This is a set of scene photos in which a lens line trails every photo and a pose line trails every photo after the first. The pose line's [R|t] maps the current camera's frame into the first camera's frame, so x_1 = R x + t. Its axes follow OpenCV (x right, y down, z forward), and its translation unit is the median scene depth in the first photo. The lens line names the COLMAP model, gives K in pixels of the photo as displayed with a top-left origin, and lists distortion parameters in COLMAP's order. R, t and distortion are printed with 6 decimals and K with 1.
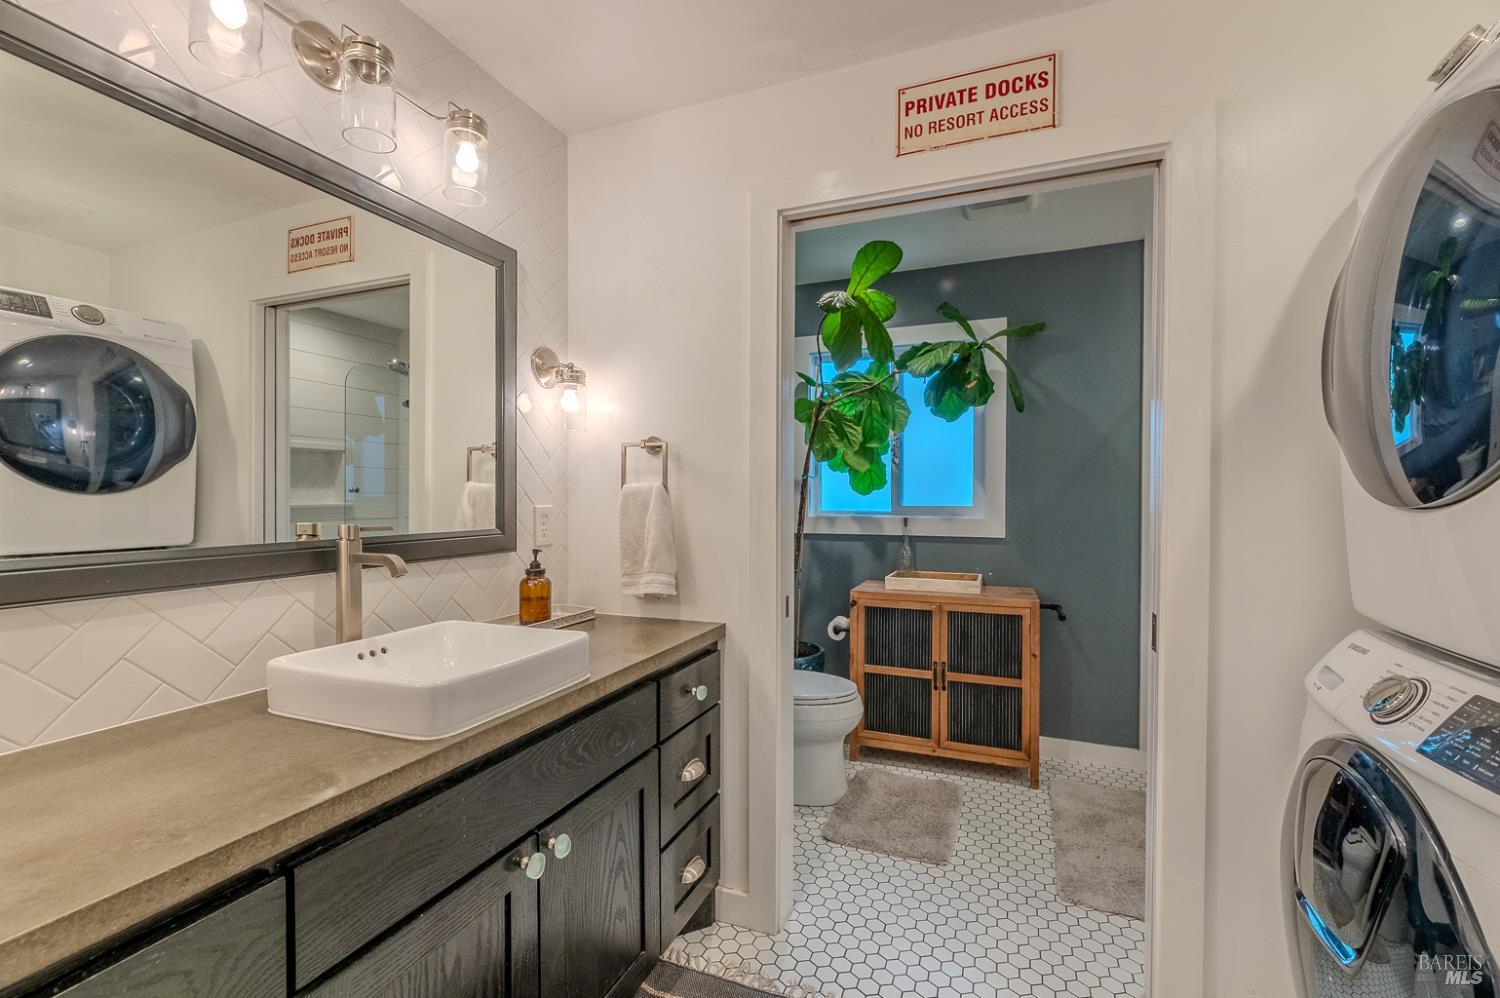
lens RADIAL K [[629.8, 0, 756.3], [0, 629.8, 501.0], [0, 0, 1]] dist [-0.001599, -0.000594]
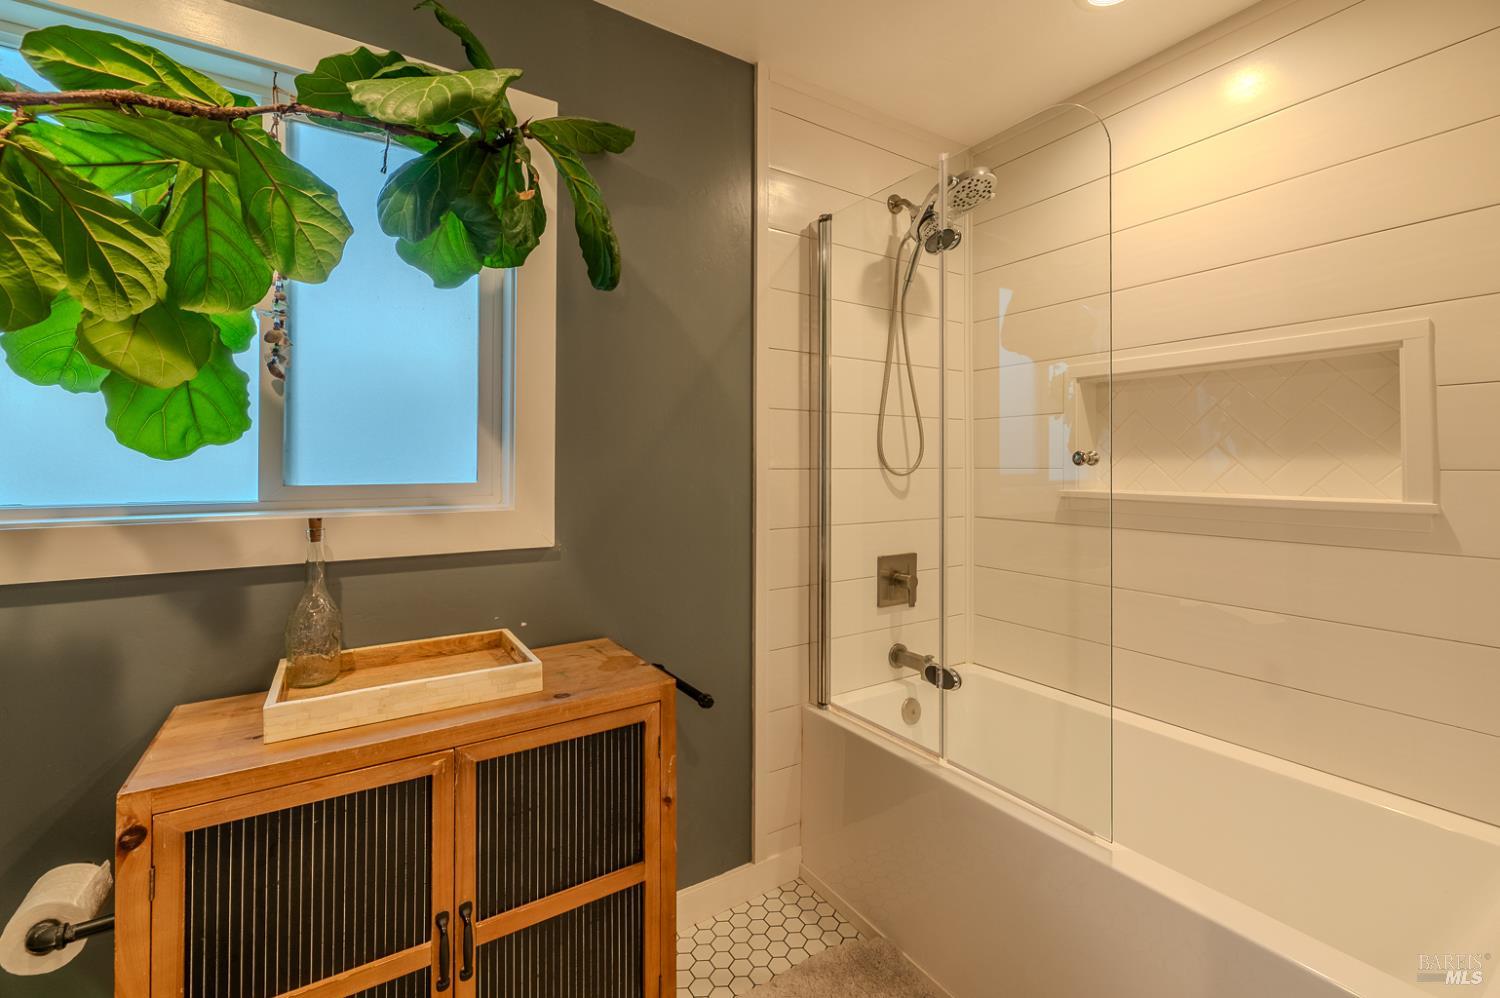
lens RADIAL K [[629.8, 0, 751.9], [0, 629.8, 454.1], [0, 0, 1]] dist [-0.001599, -0.000594]
pose [[0.566351, 0.009334, 0.824111, 0.081954], [0.007519, 0.999836, -0.016491, -0.004459], [-0.824130, 0.015536, 0.566188, 0.639222]]
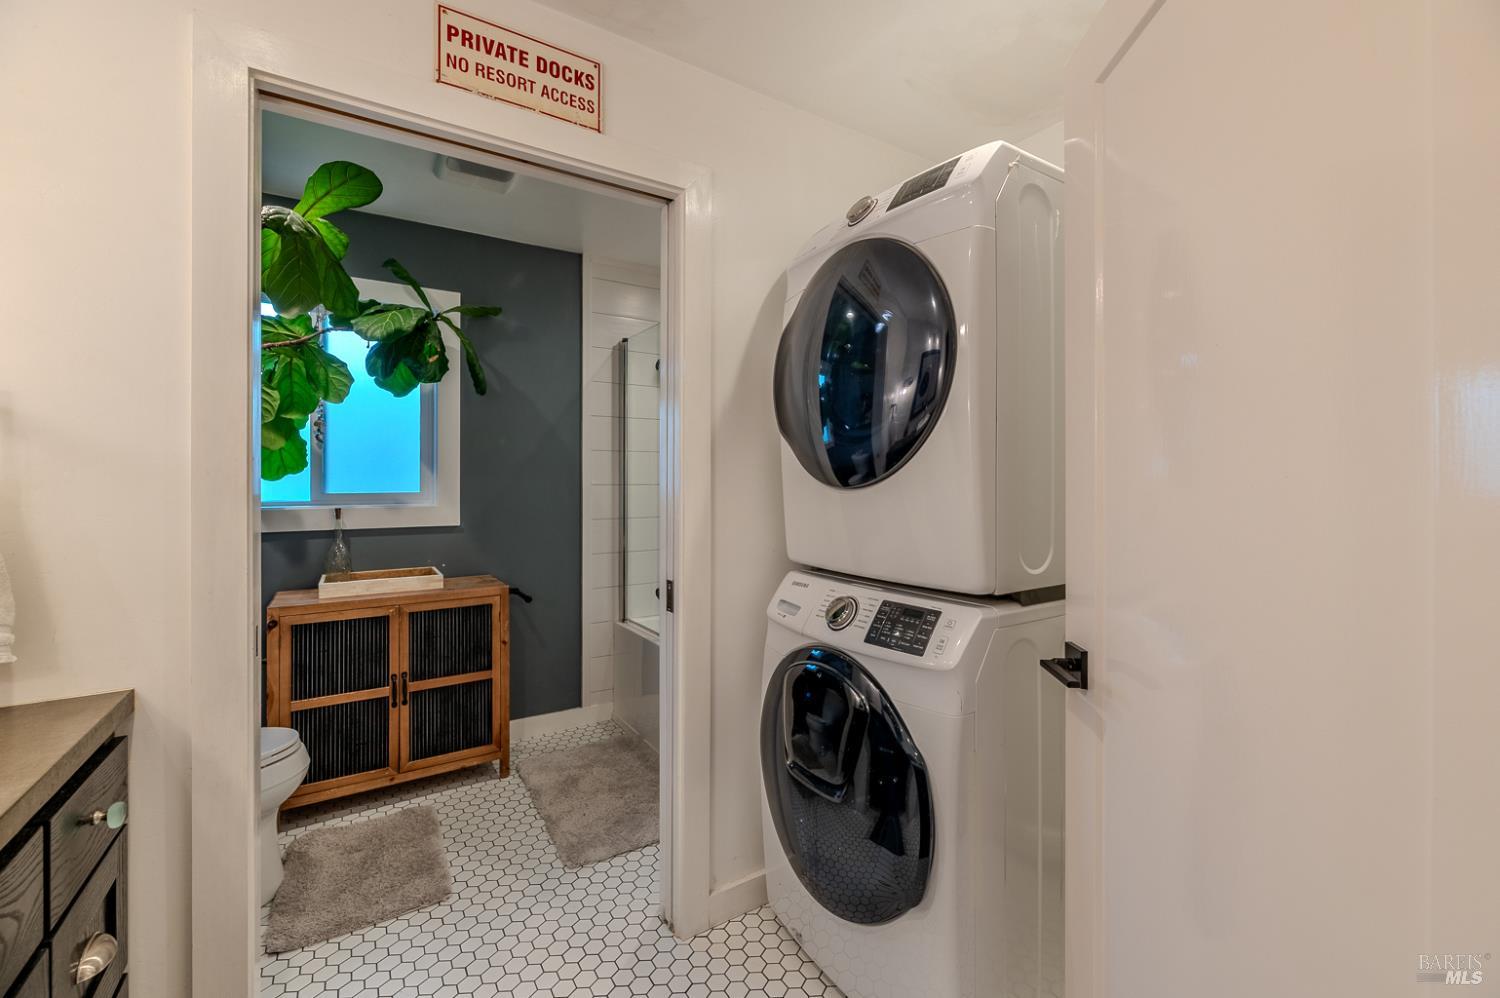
lens RADIAL K [[629.8, 0, 746.1], [0, 629.8, 478.1], [0, 0, 1]] dist [-0.001599, -0.000594]
pose [[0.581651, 0.000150, 0.813439, -0.134977], [0.010144, 0.999921, -0.007438, -0.001284], [-0.813376, 0.012578, 0.581603, 0.105303]]
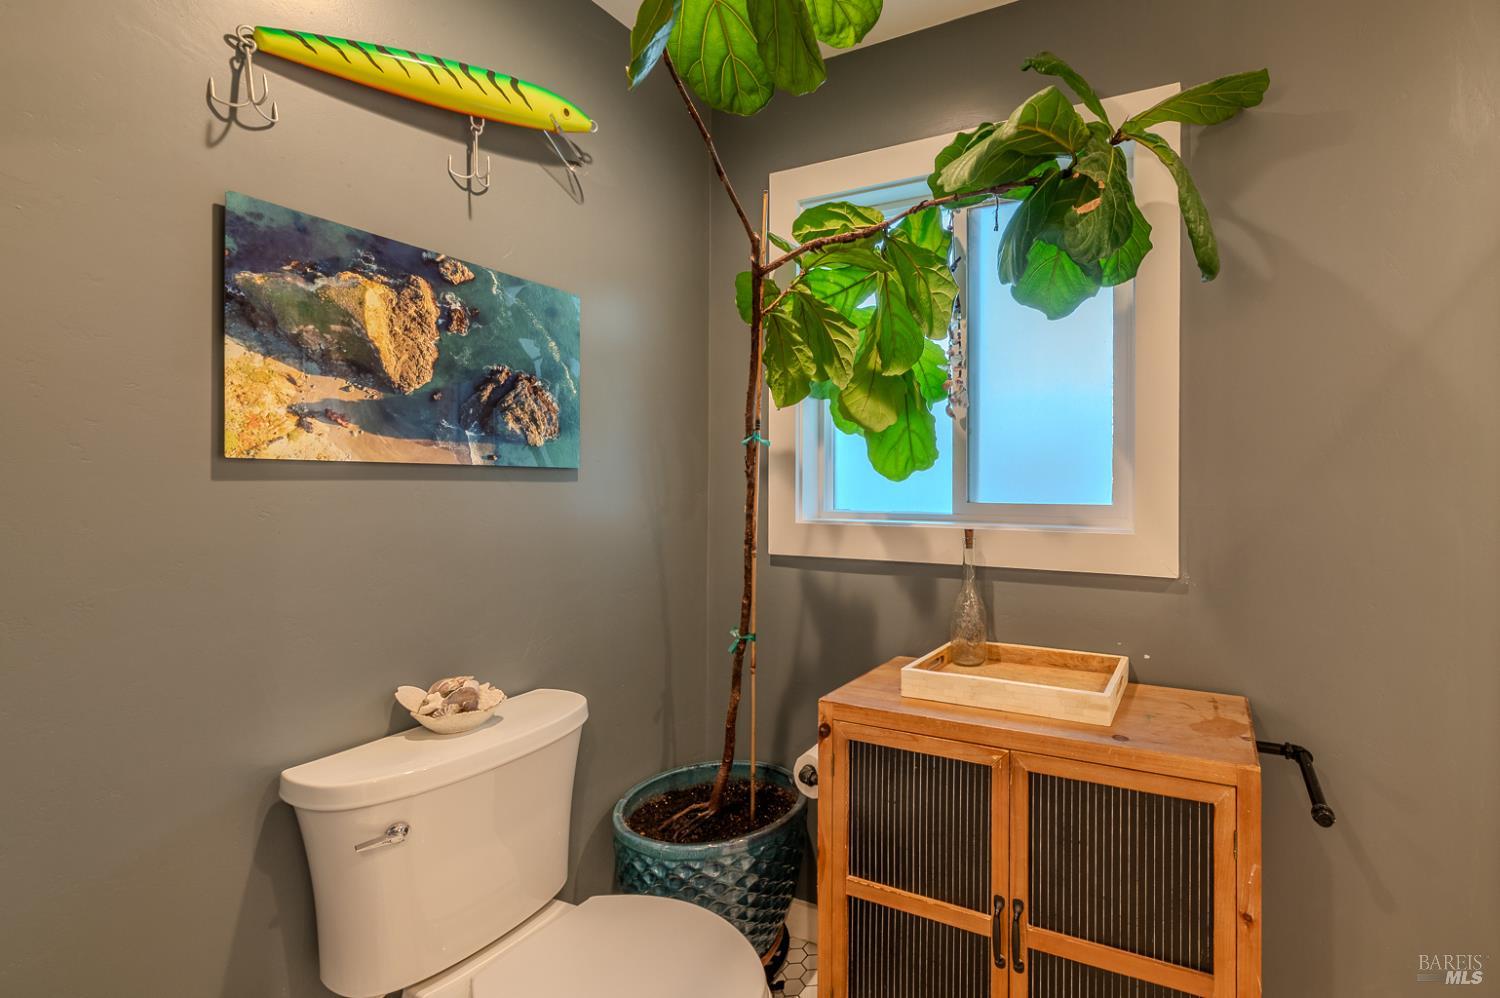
lens RADIAL K [[653.6, 0, 943.6], [0, 653.6, 480.5], [0, 0, 1]] dist [-0.003036, 0.000064]
pose [[0.999975, 0.003515, -0.006065, 0.250864], [-0.003595, 0.999907, -0.013147, -0.003542], [0.006018, 0.013169, 0.999895, 0.580623]]
